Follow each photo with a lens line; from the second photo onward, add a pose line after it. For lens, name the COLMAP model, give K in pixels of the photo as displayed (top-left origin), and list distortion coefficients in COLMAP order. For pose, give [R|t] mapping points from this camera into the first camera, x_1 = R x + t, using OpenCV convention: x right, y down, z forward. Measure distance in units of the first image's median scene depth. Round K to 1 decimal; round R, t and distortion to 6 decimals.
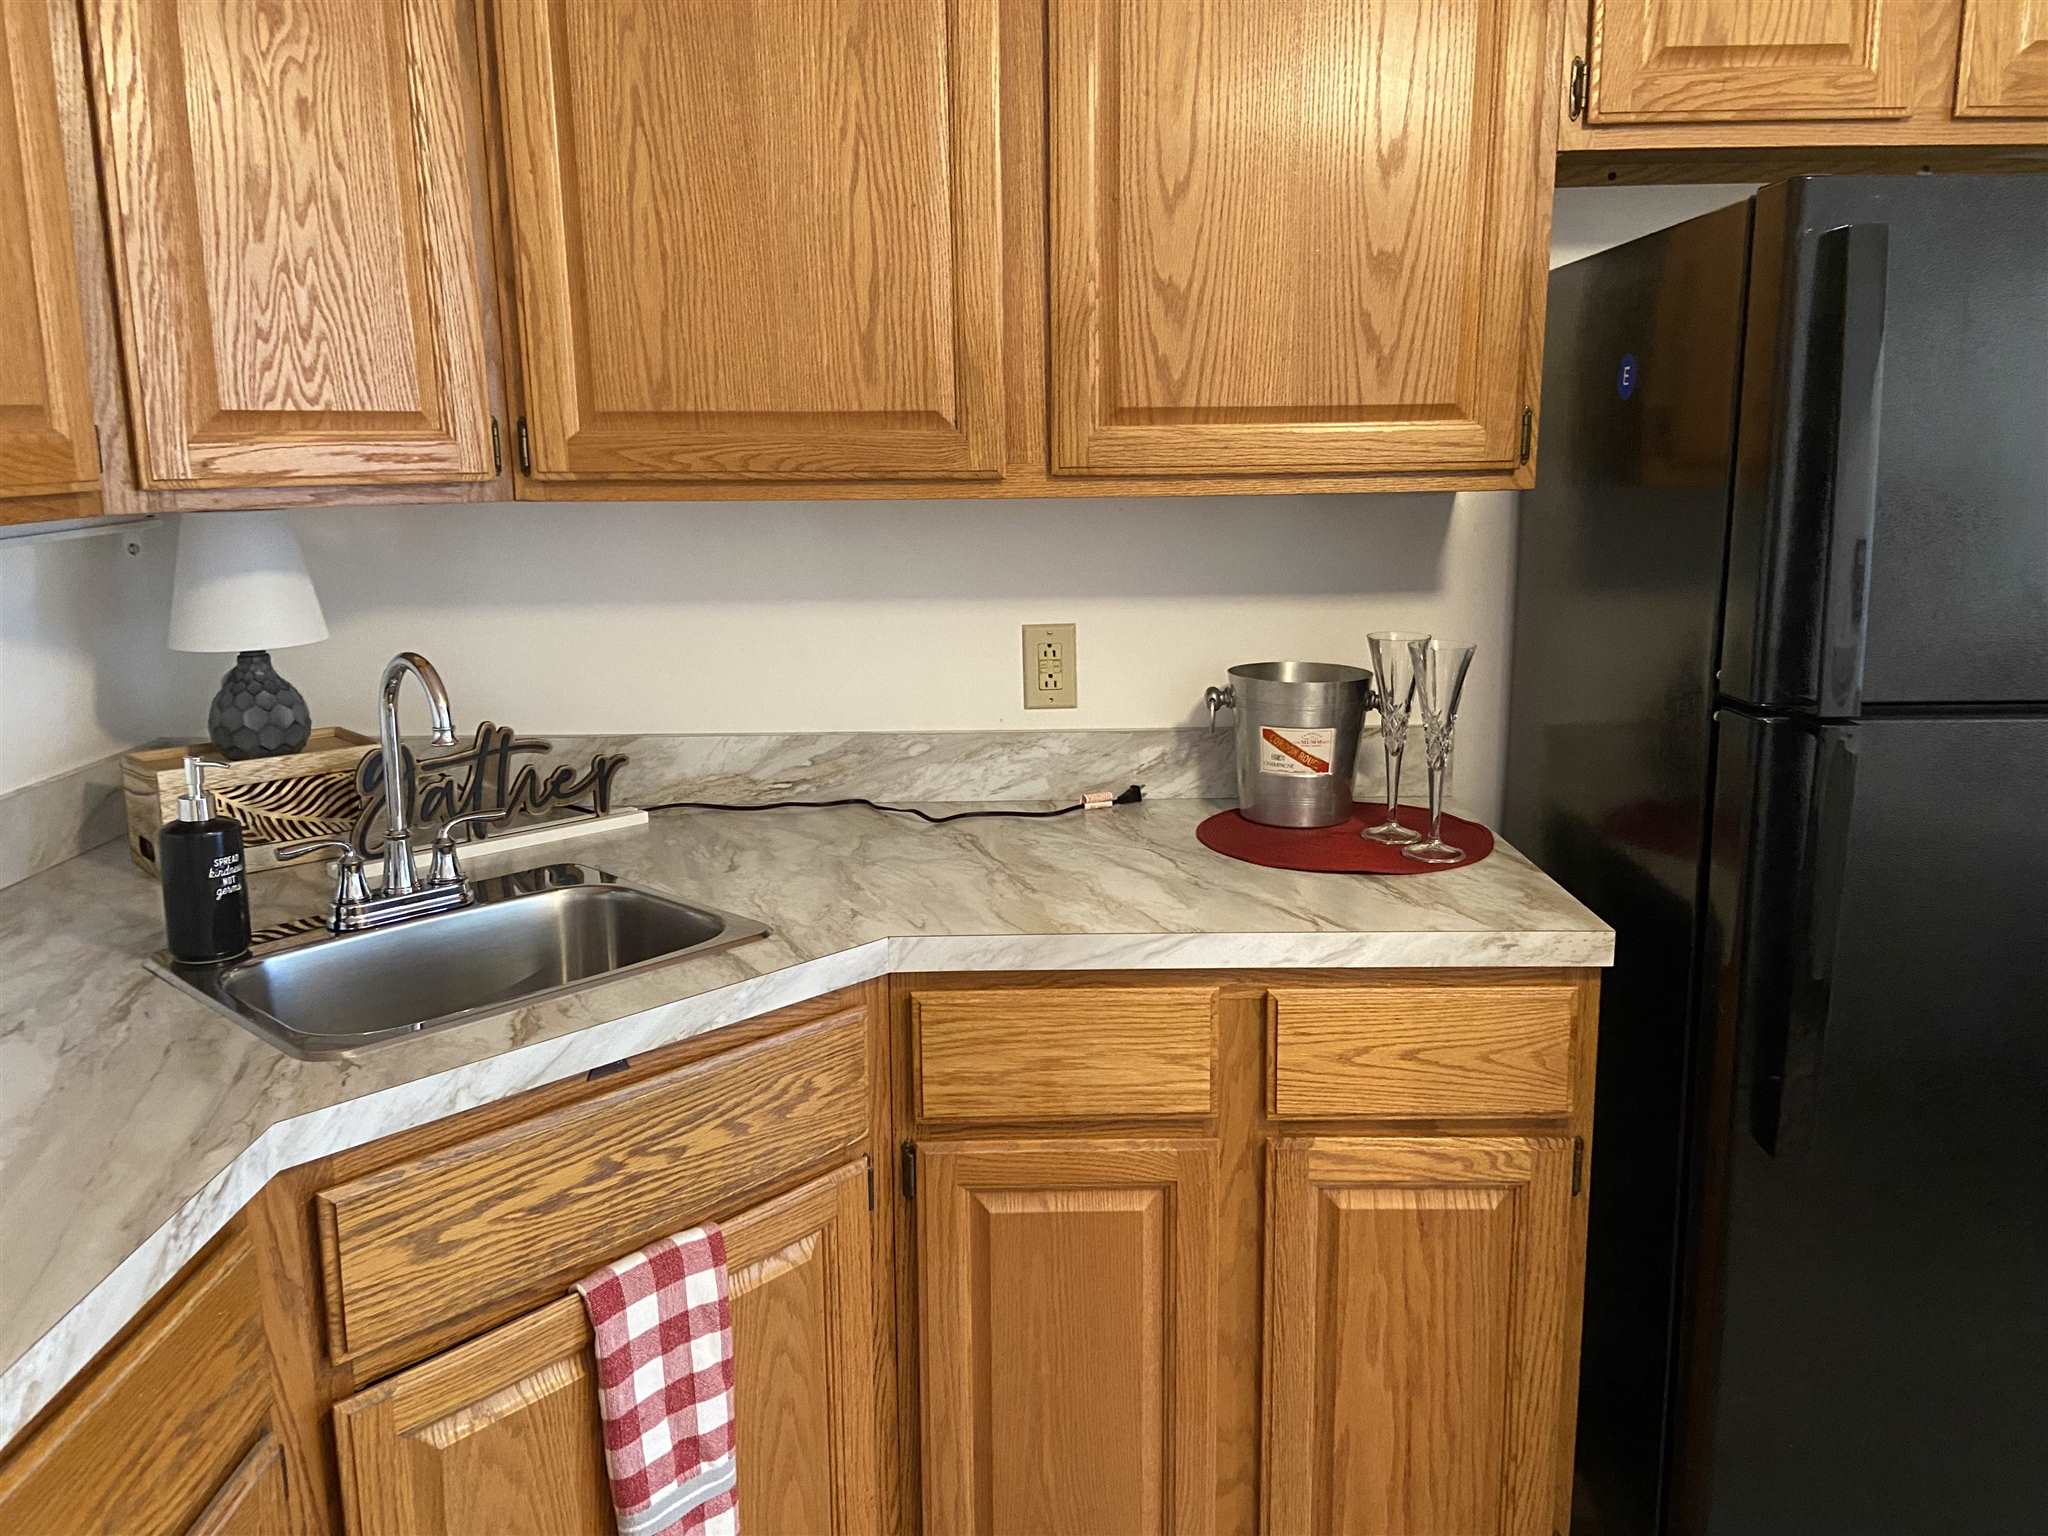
lens RADIAL K [[1554.9, 0, 1056.4], [0, 1554.9, 729.1], [0, 0, 1]] dist [0.118819, -0.147921]
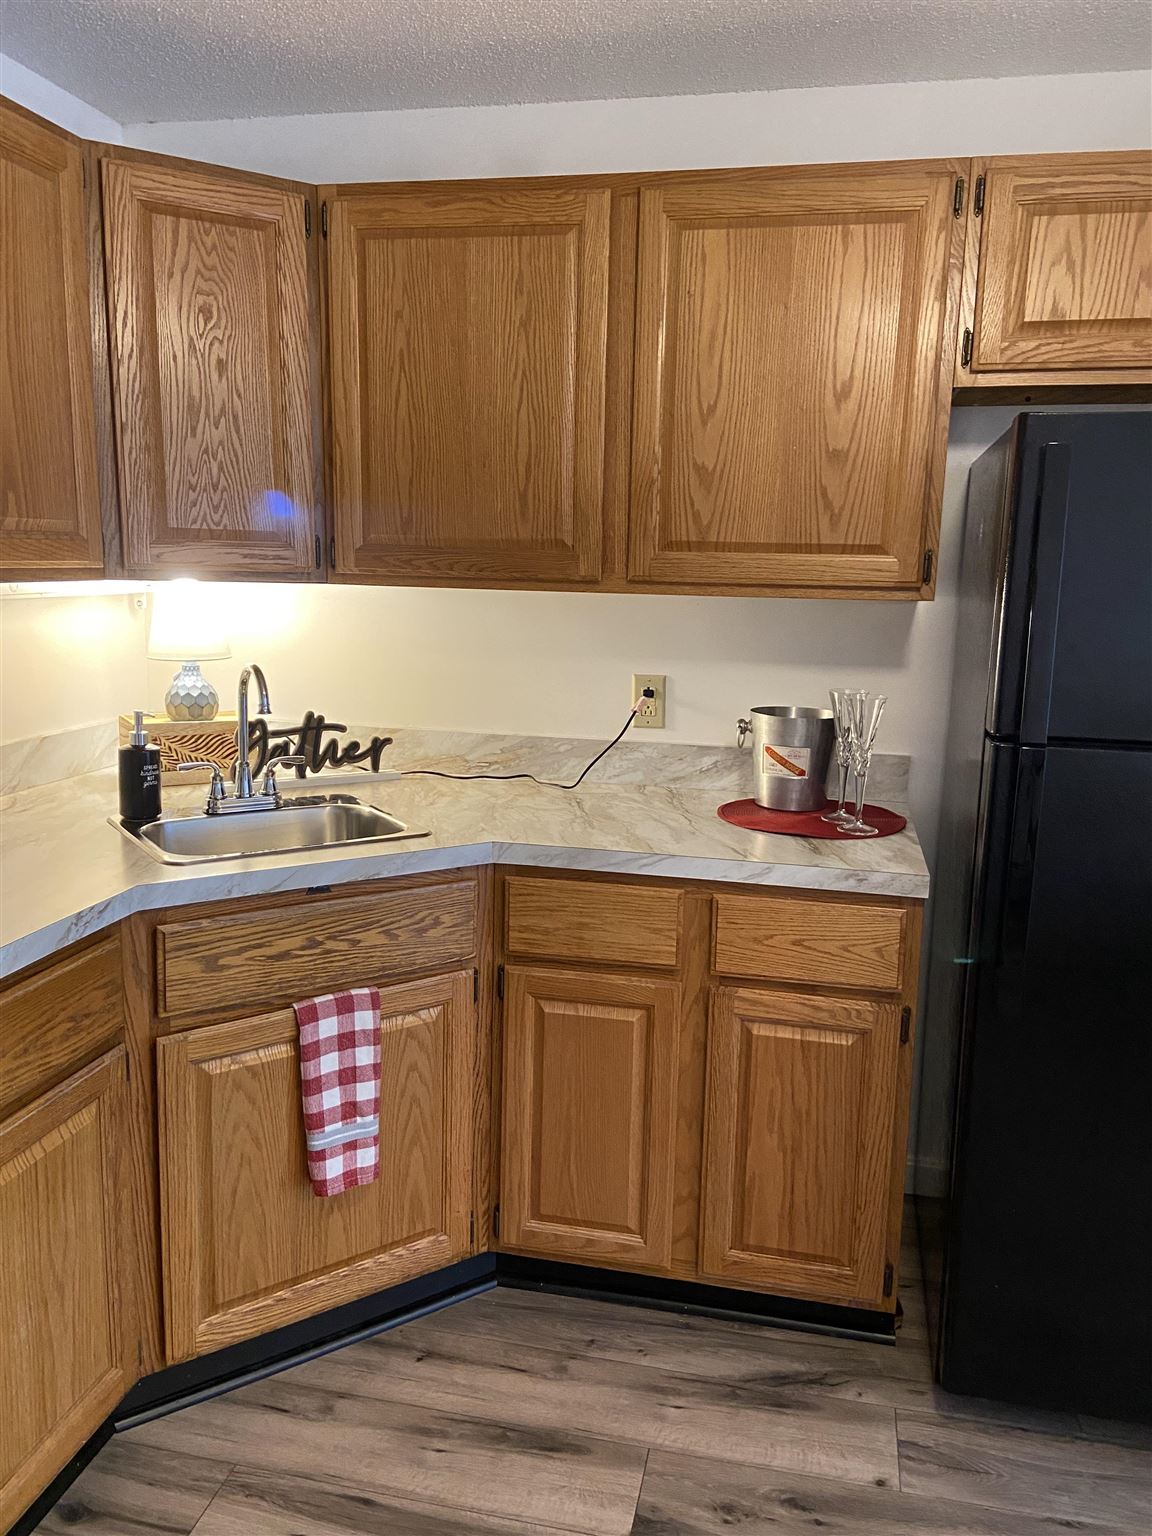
lens RADIAL K [[1166.1, 0, 598.4], [0, 1166.1, 762.0], [0, 0, 1]] dist [0.118819, -0.147921]
pose [[0.975905, 0.069398, -0.206866, 0.256033], [-0.072664, 0.997323, -0.008219, 0.045113], [0.205742, 0.023053, 0.978335, -0.231240]]
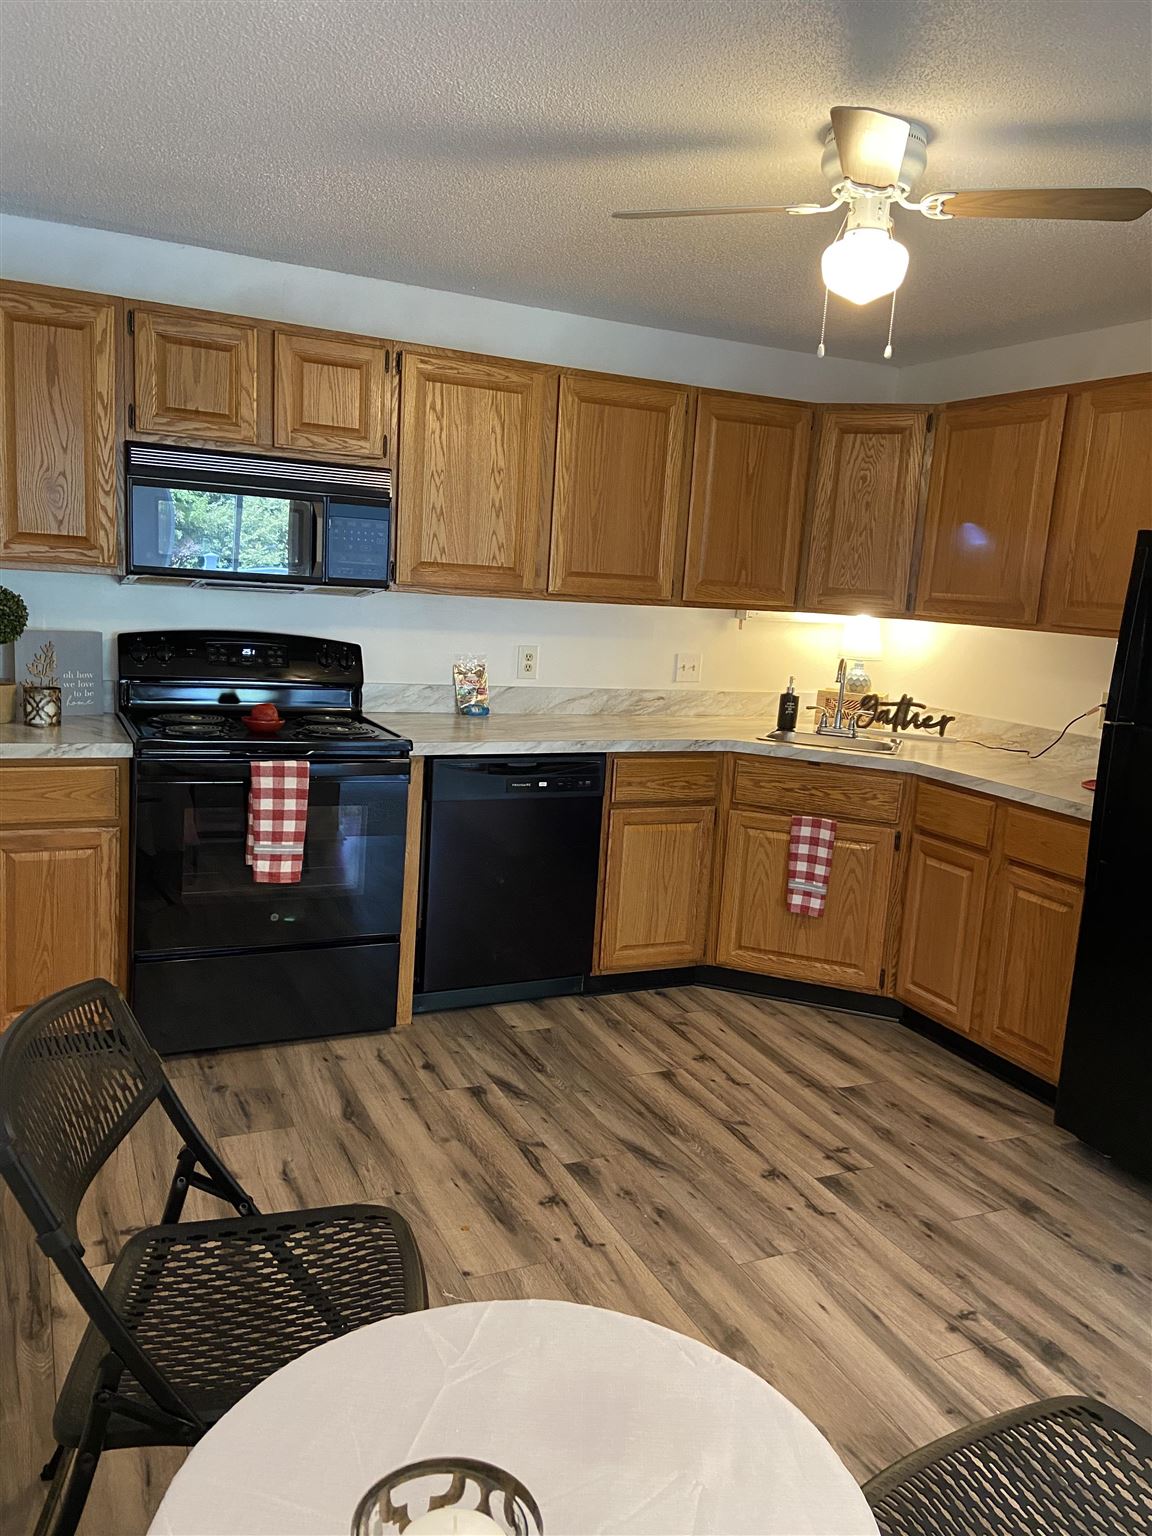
lens RADIAL K [[1166.1, 0, 575.9], [0, 1166.1, 760.9], [0, 0, 1]] dist [0.118819, -0.147921]
pose [[0.408495, 0.181791, -0.894474, 1.640289], [-0.236963, 0.967487, 0.088412, 0.080780], [0.881465, 0.175841, 0.438292, -0.596398]]
